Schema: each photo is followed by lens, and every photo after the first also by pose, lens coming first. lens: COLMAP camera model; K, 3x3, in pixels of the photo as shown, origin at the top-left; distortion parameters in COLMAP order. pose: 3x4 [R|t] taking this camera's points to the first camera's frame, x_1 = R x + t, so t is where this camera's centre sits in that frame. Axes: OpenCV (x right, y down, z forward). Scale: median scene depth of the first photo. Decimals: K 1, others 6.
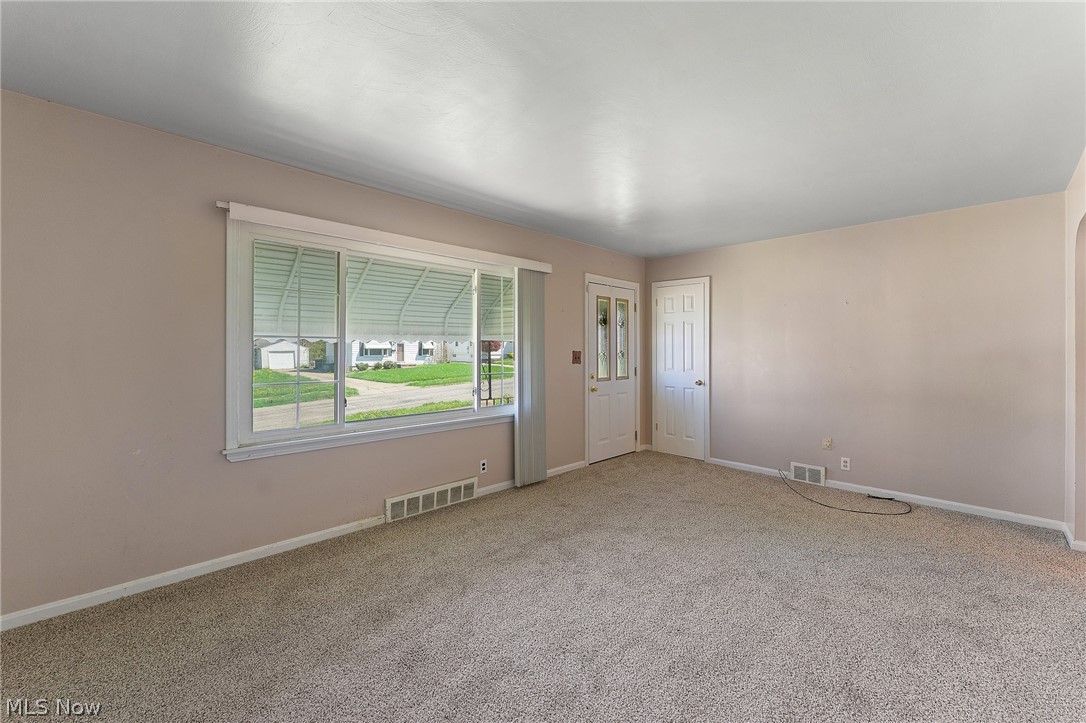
lens RADIAL K [[430.1, 0, 543.1], [0, 430.1, 350.1], [0, 0, 1]] dist [-0.003462, 0.000627]
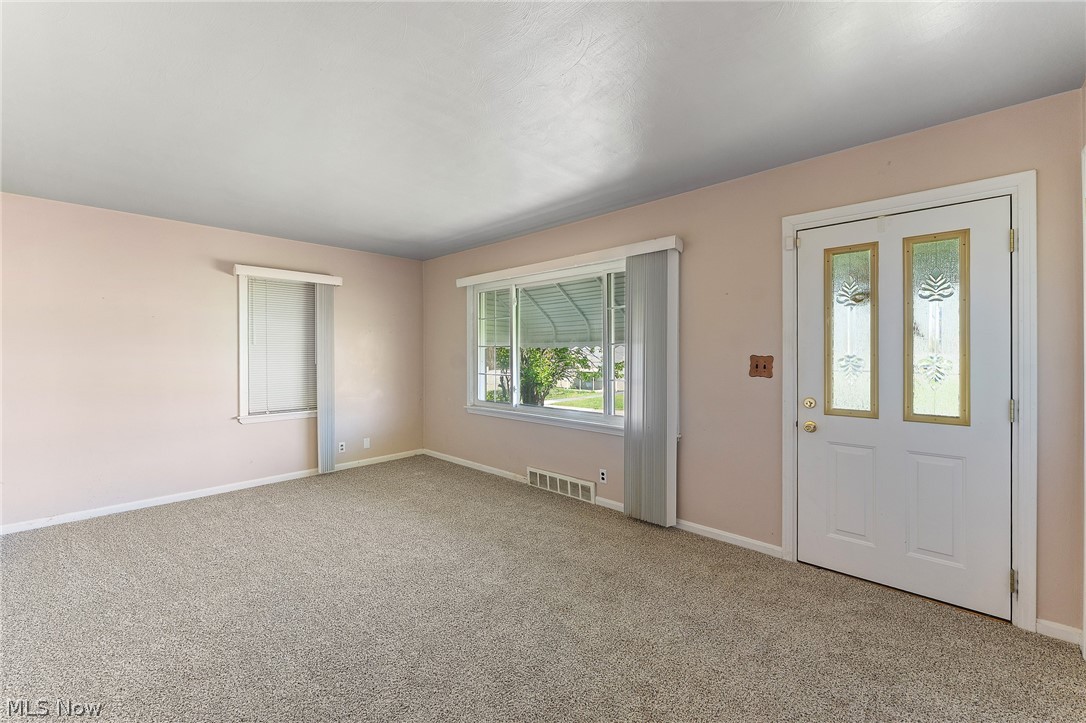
lens RADIAL K [[430.1, 0, 545.4], [0, 430.1, 358.5], [0, 0, 1]] dist [-0.003462, 0.000627]
pose [[0.062008, 0.004837, -0.998064, 0.819513], [-0.004619, 0.999979, 0.004560, 0.005764], [0.998065, 0.004327, 0.062029, 0.825170]]
